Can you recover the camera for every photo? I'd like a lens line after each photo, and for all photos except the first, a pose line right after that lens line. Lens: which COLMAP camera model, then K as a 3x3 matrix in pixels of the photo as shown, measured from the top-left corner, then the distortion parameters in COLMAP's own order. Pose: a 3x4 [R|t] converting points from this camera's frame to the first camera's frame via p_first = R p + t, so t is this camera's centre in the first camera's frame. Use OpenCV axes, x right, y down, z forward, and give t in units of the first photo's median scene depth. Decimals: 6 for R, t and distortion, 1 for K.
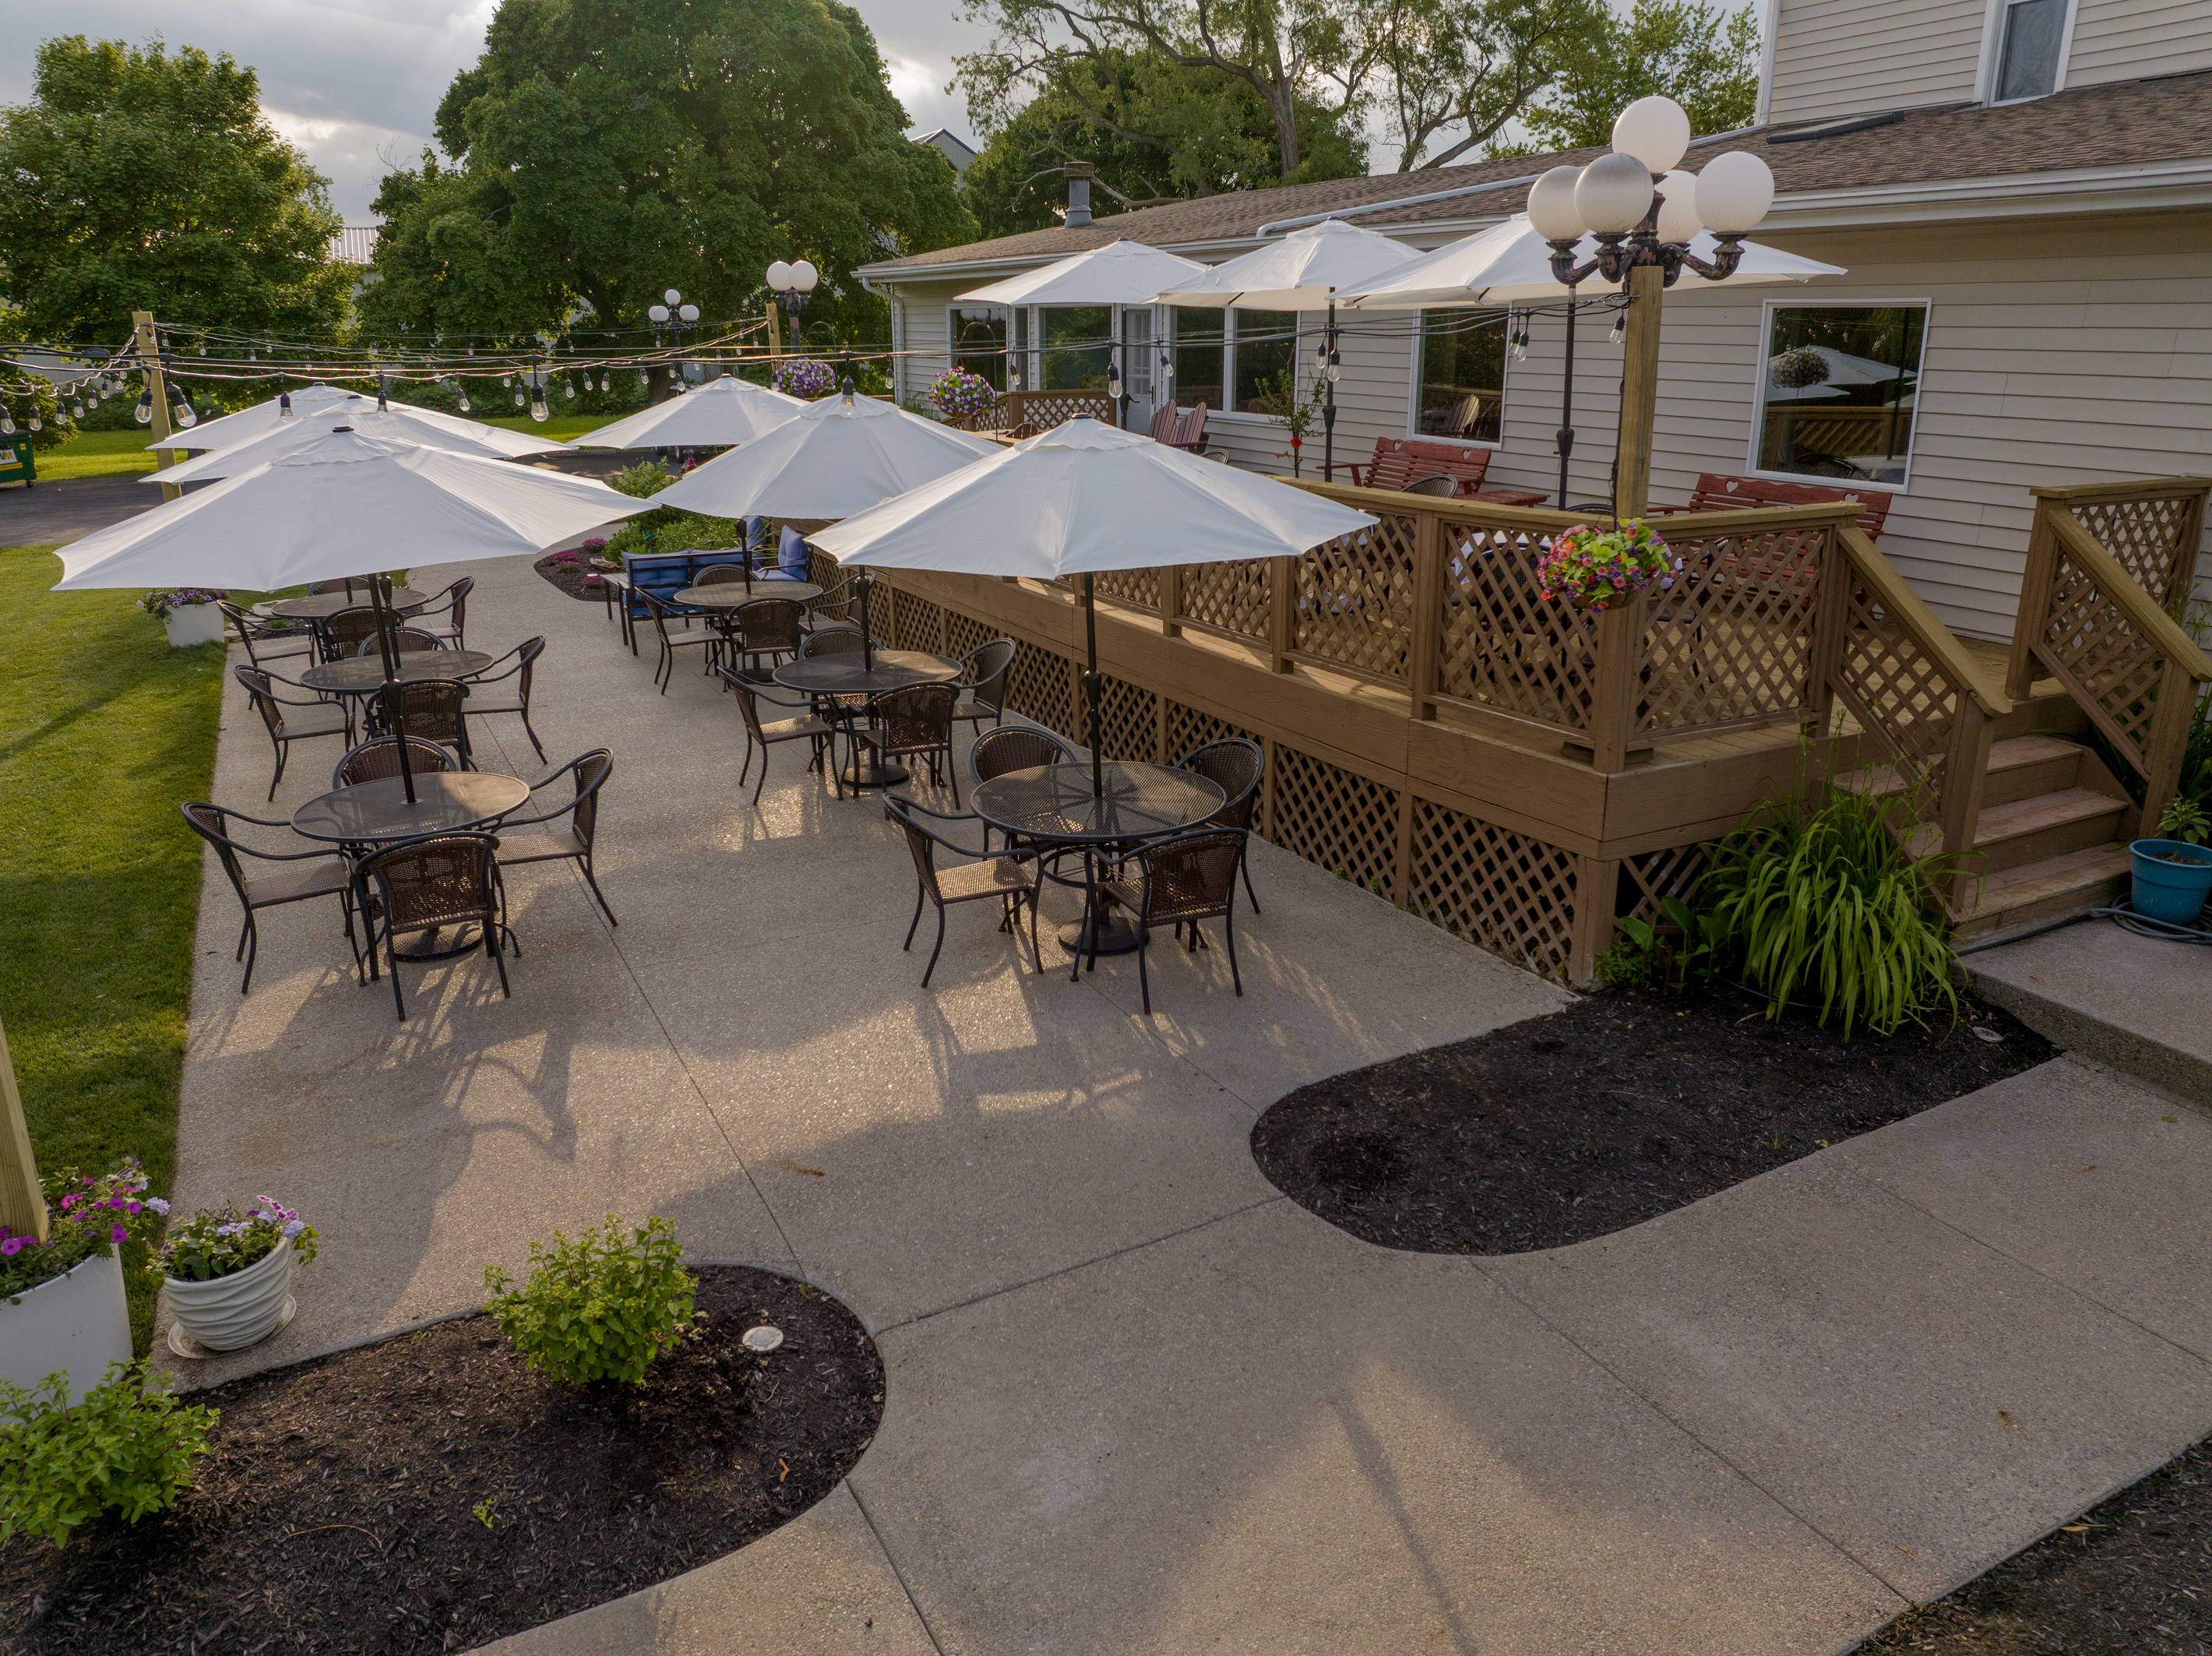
lens RADIAL K [[1523.7, 0, 1106.0], [0, 1523.7, 828.0], [0, 0, 1]] dist [-0.042608, 0.028636]
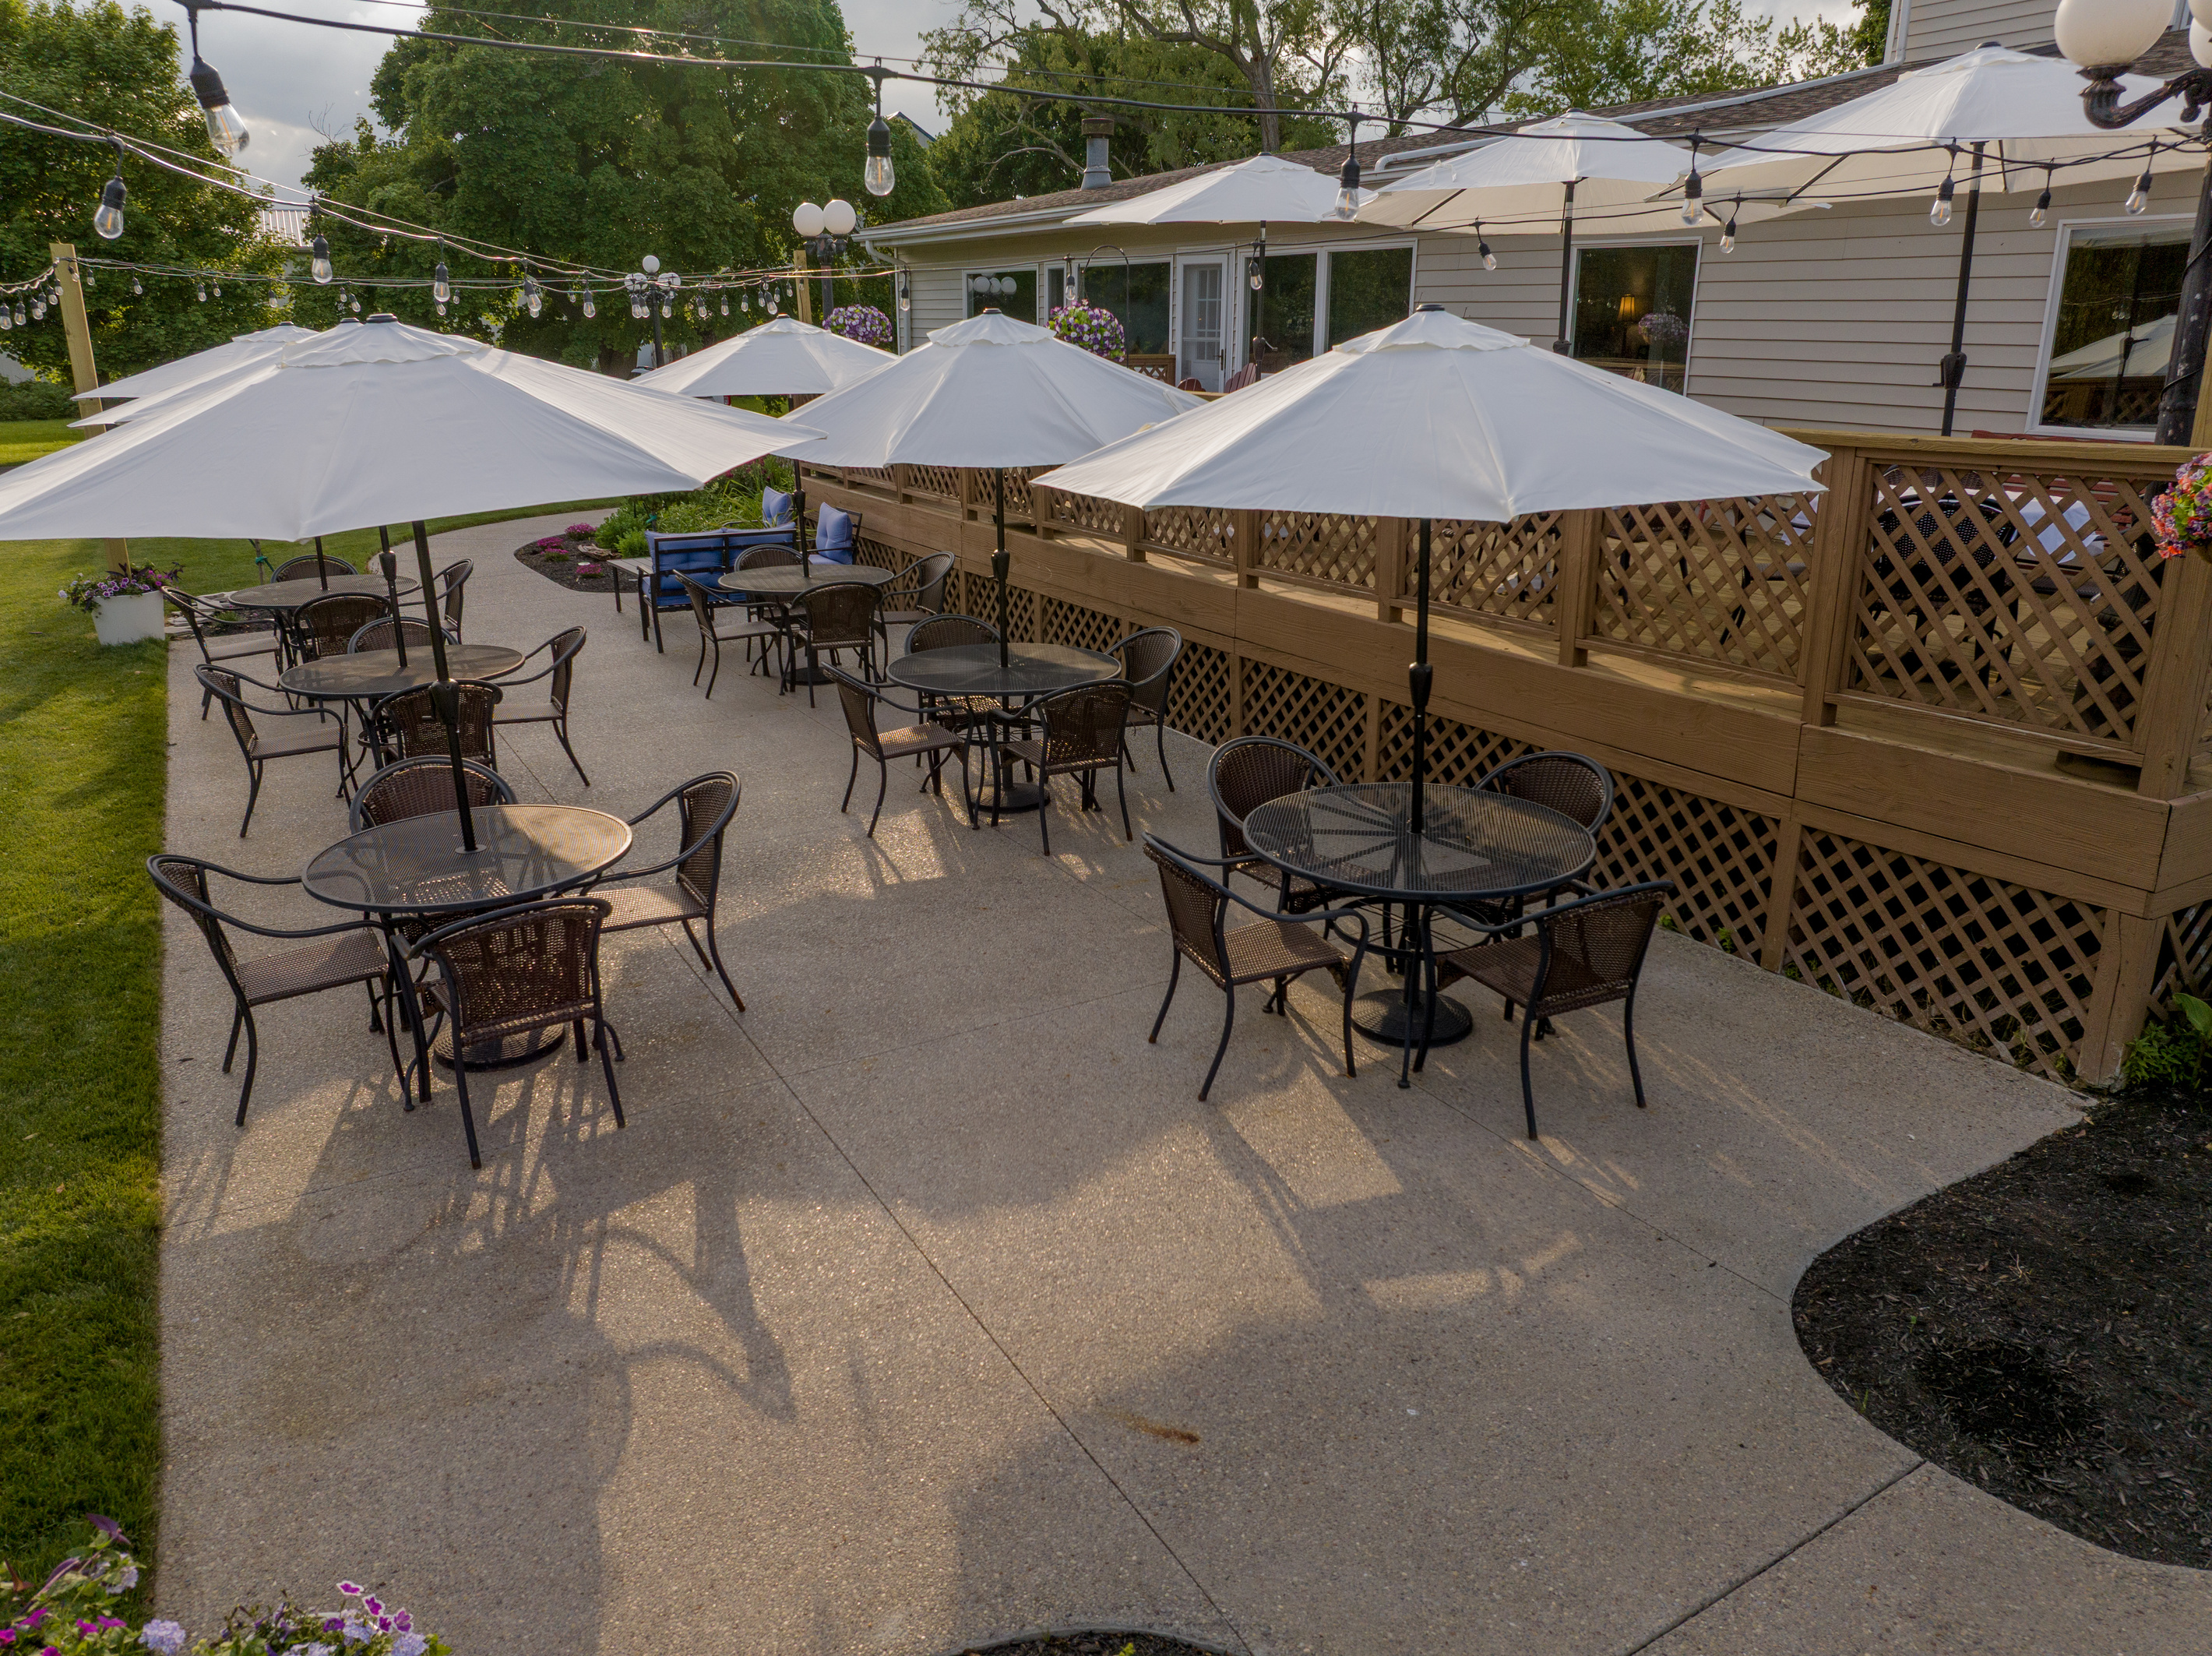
lens RADIAL K [[1523.7, 0, 1106.0], [0, 1523.7, 828.0], [0, 0, 1]] dist [-0.042608, 0.028636]
pose [[0.999087, -0.009933, 0.041542, -0.136959], [0.009971, 0.999950, -0.000706, -0.017368], [-0.041532, 0.001120, 0.999137, 0.196100]]
